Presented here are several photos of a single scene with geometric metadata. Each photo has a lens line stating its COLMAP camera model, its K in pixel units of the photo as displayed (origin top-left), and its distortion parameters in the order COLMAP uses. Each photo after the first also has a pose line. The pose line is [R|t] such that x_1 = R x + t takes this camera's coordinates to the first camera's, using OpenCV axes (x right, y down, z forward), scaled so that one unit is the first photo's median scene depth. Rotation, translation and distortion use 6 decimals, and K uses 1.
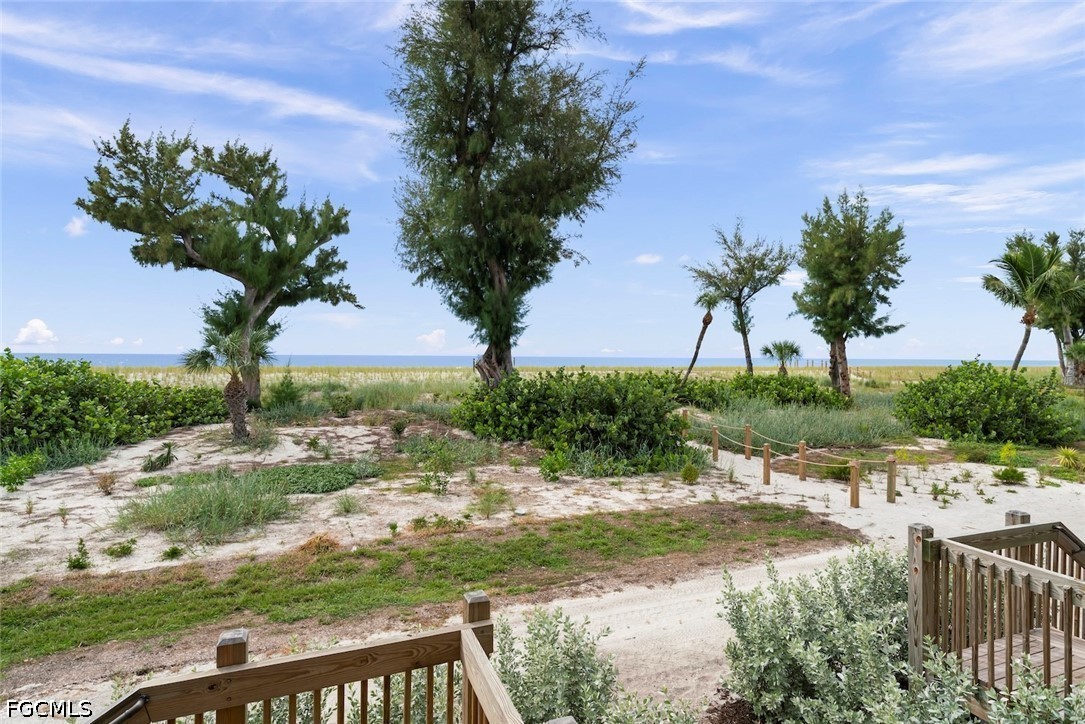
lens RADIAL K [[558.2, 0, 537.6], [0, 558.2, 363.1], [0, 0, 1]] dist [0.003996, -0.000001]
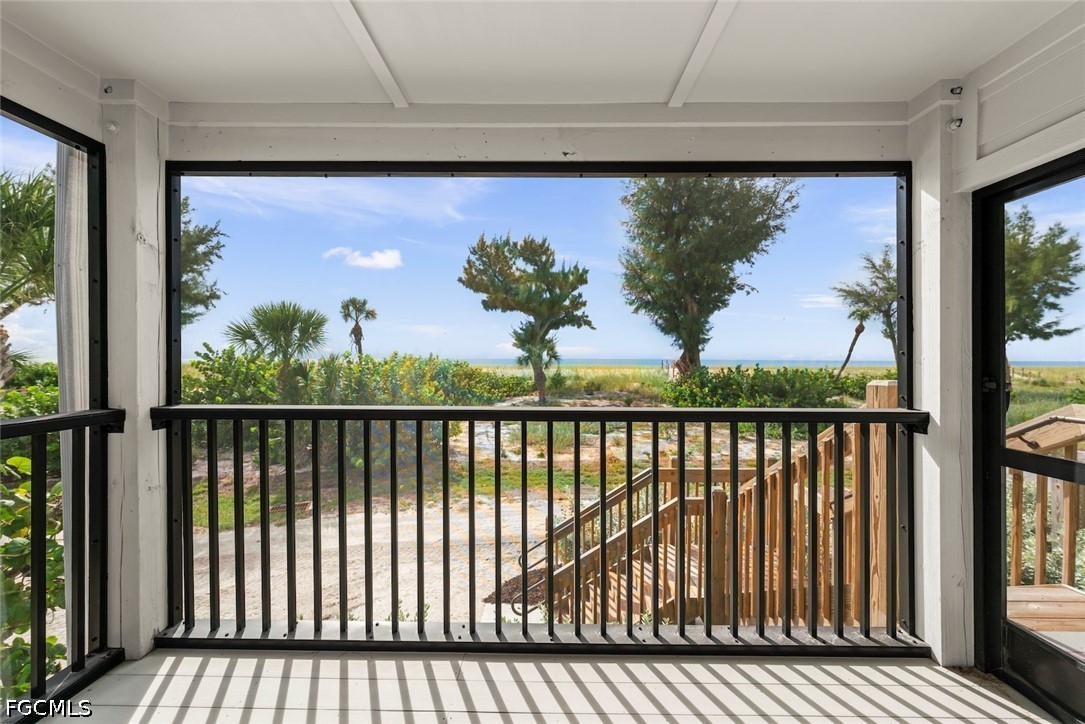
lens RADIAL K [[385.7, 0, 539.3], [0, 385.7, 364.0], [0, 0, 1]] dist [-0.000264, 0.000071]
pose [[0.928391, 0.000758, -0.371605, -0.067636], [-0.001467, 0.999998, -0.001624, 0.007010], [0.371603, 0.002053, 0.928389, -0.137391]]
